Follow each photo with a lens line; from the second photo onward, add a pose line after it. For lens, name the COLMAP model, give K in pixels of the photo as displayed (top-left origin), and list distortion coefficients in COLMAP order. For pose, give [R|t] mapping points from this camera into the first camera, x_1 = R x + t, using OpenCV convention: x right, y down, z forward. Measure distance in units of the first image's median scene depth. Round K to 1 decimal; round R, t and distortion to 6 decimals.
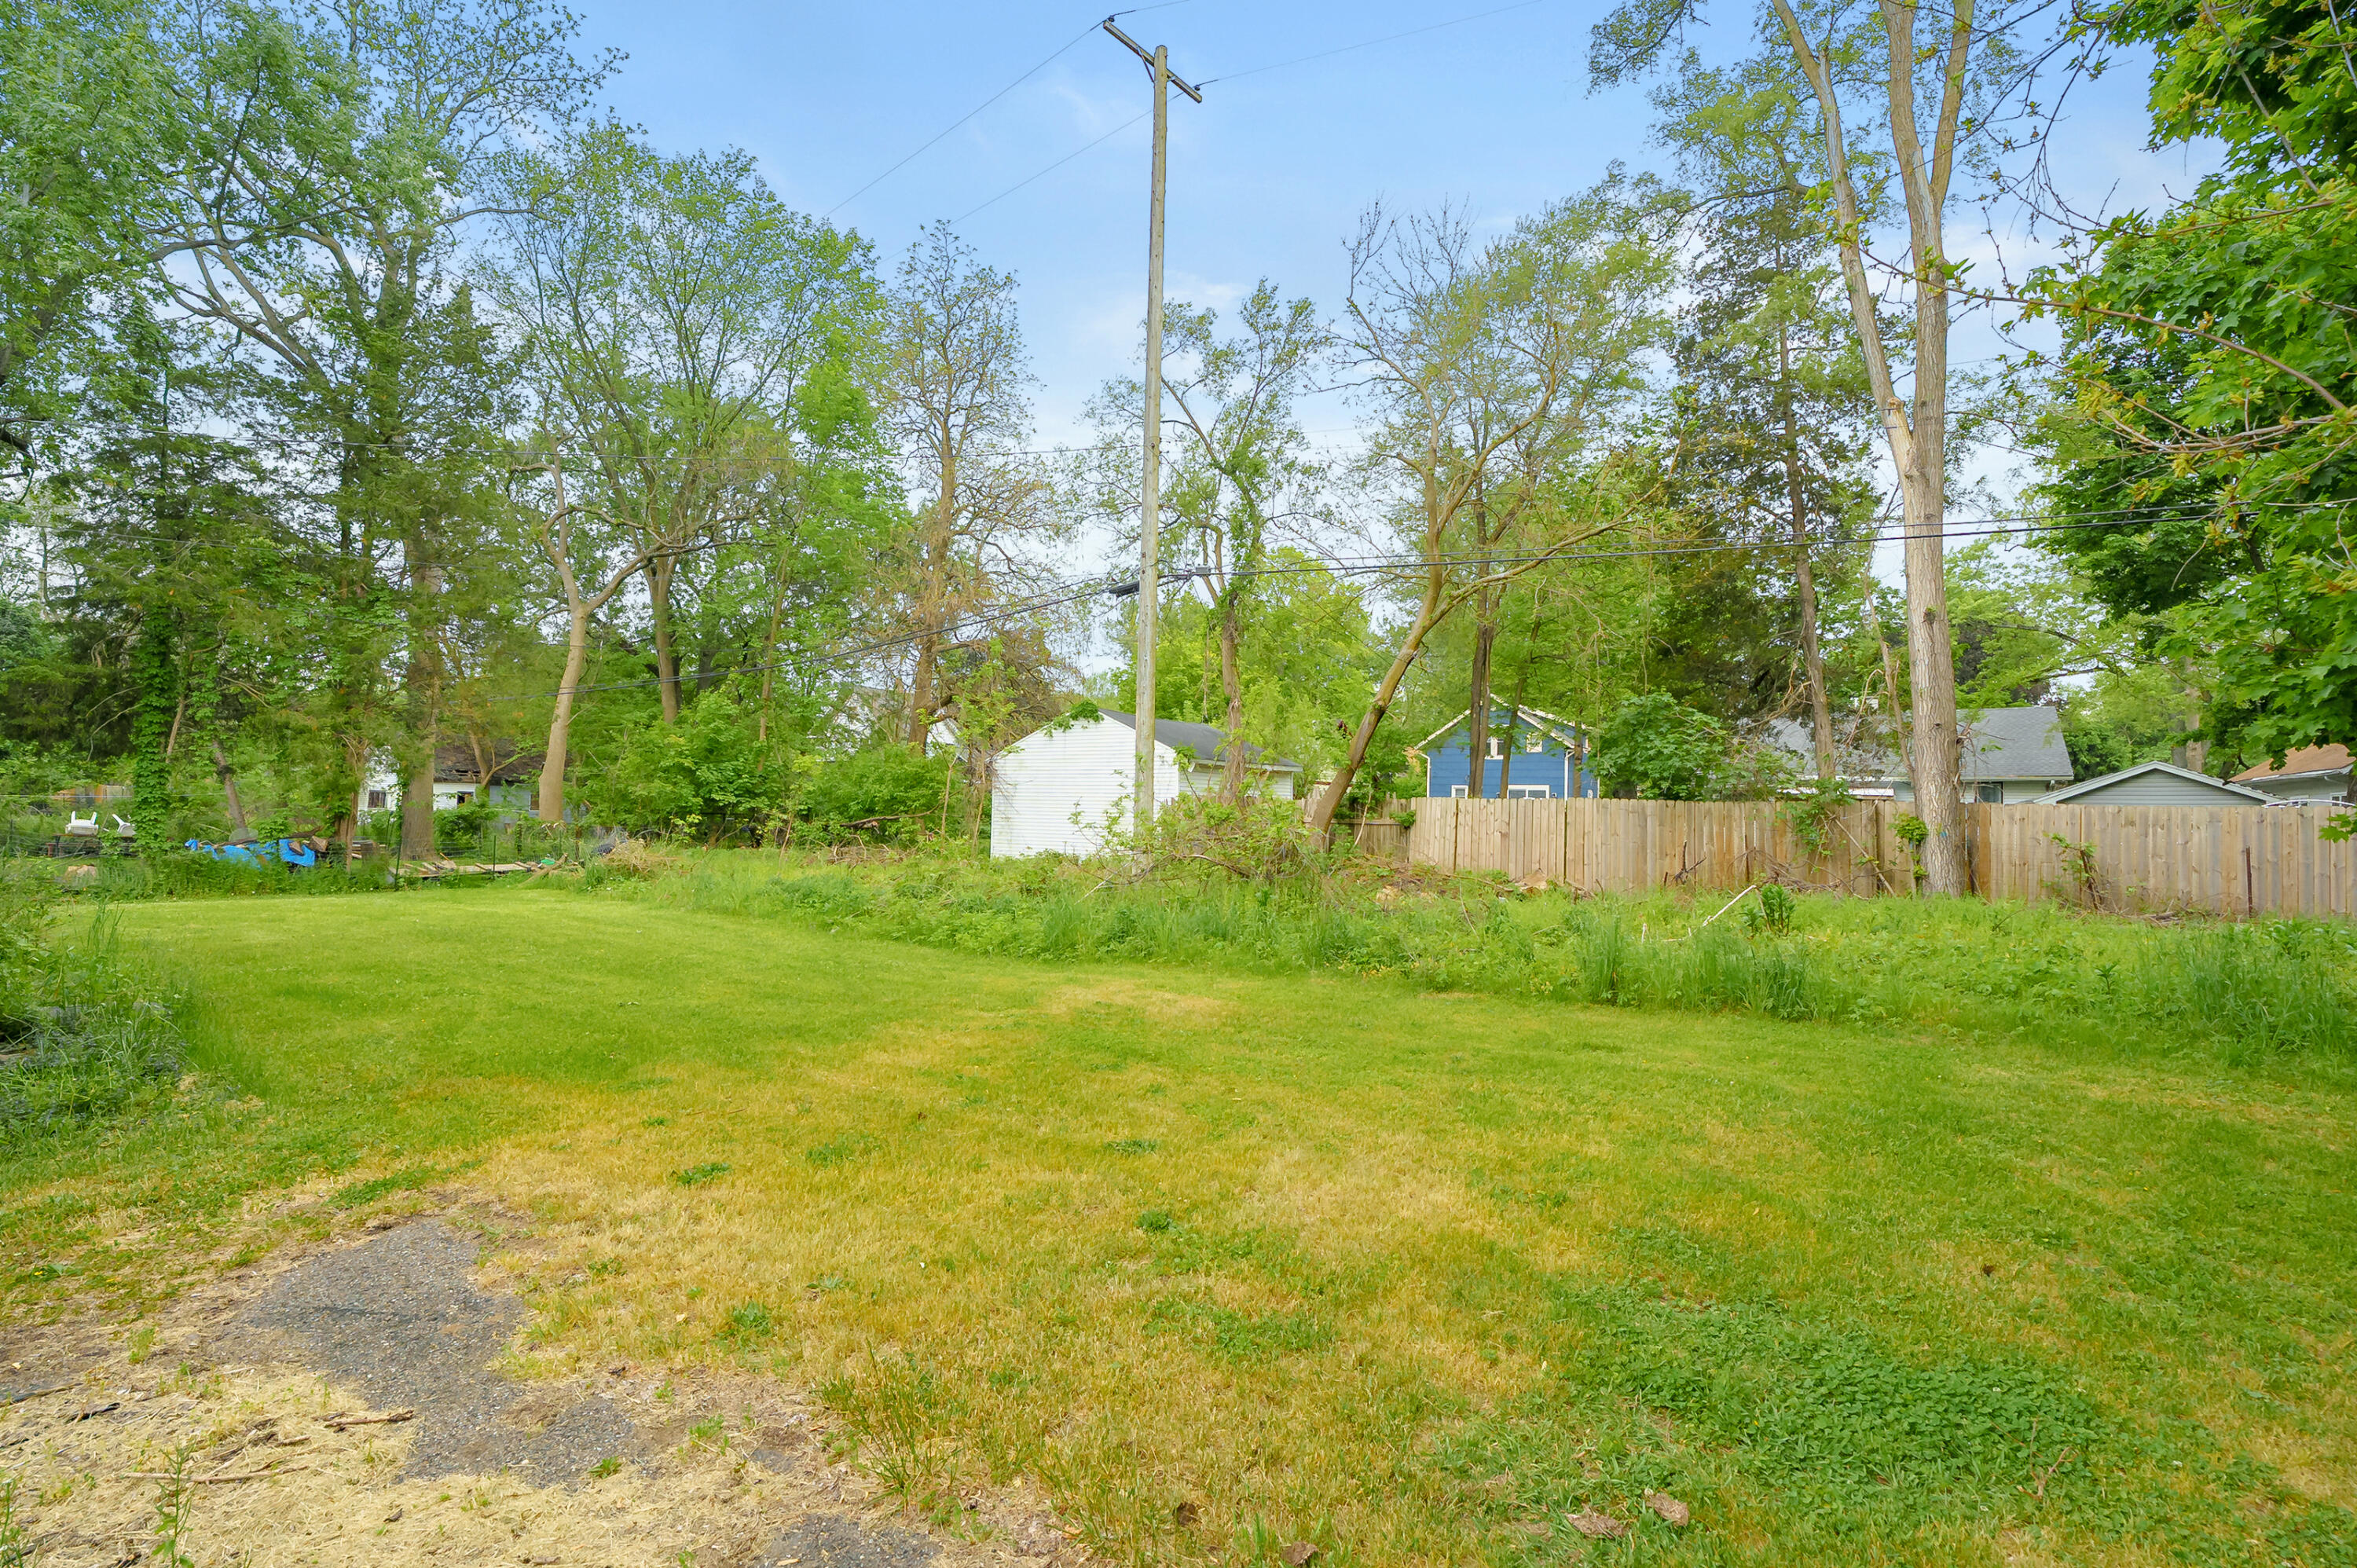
lens RADIAL K [[1108.9, 0, 1145.5], [0, 1108.9, 757.2], [0, 0, 1]] dist [-0.003624, -0.000457]
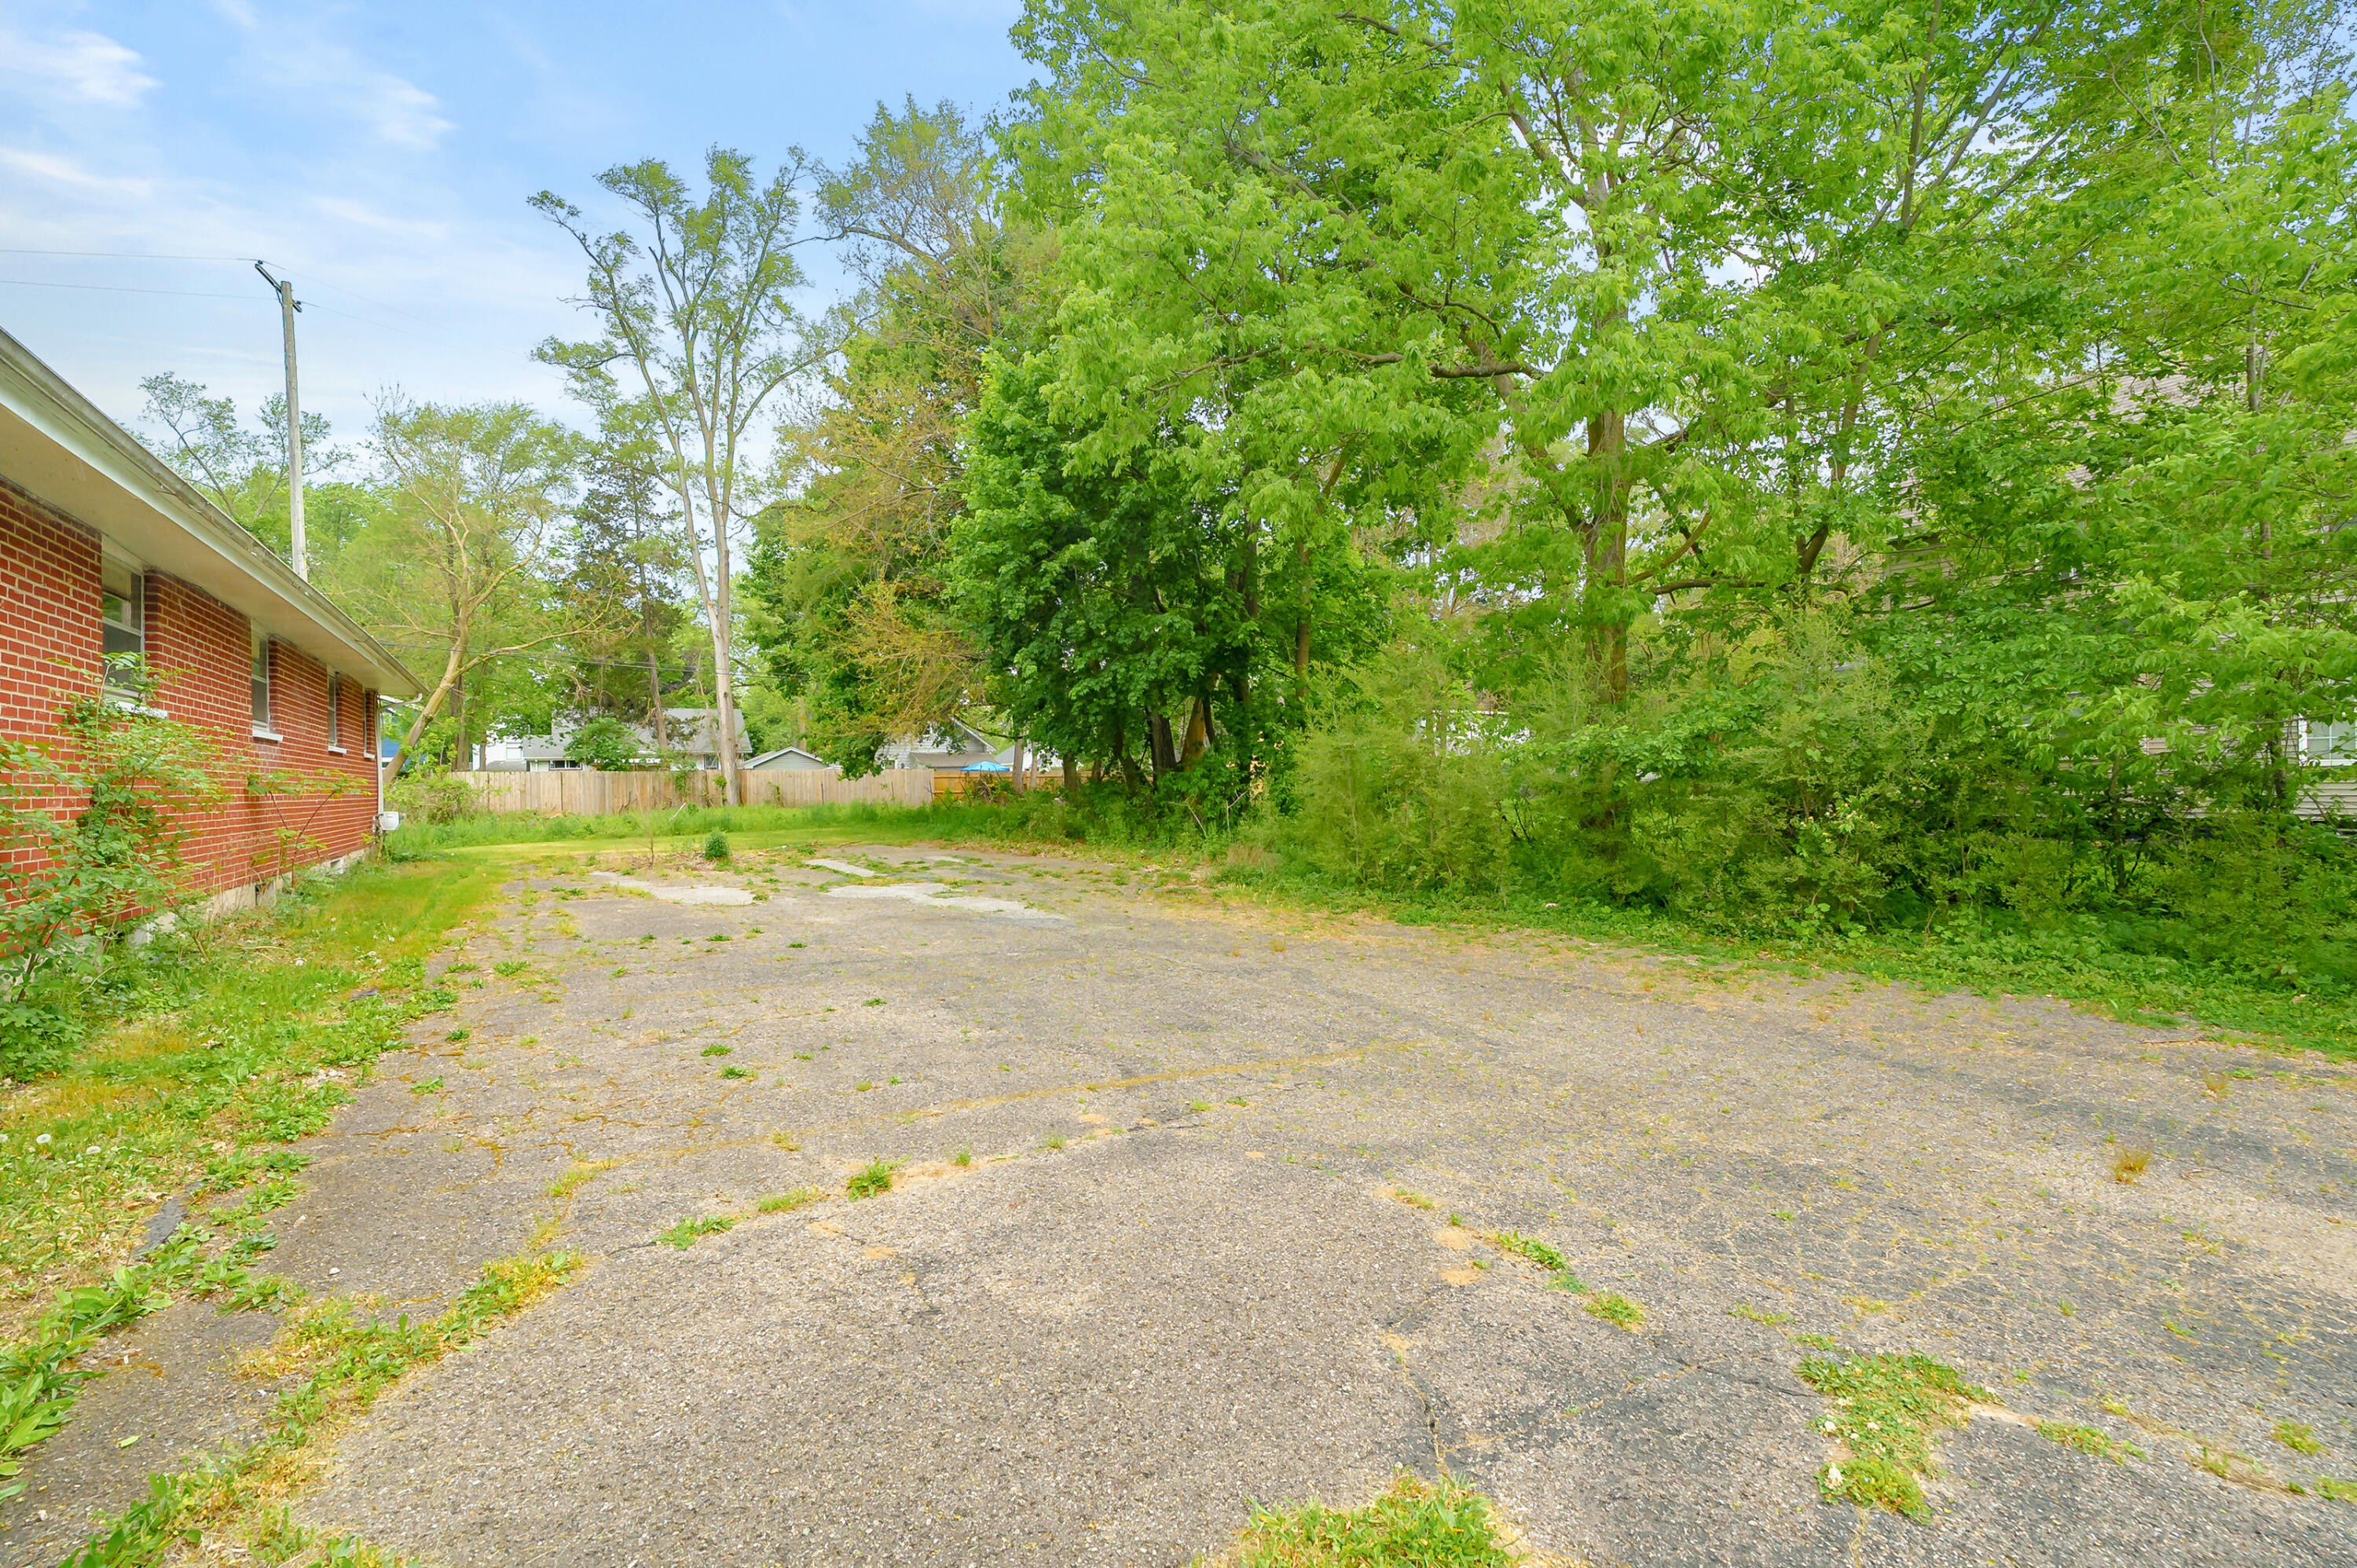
lens RADIAL K [[1046.8, 0, 1178.5], [0, 1046.8, 784.0], [0, 0, 1]] dist [-0.002442, -0.000196]
pose [[0.437124, -0.038027, 0.898597, -0.788653], [-0.021562, 0.998376, 0.052738, -0.060499], [-0.899143, -0.042429, 0.435594, -0.770095]]
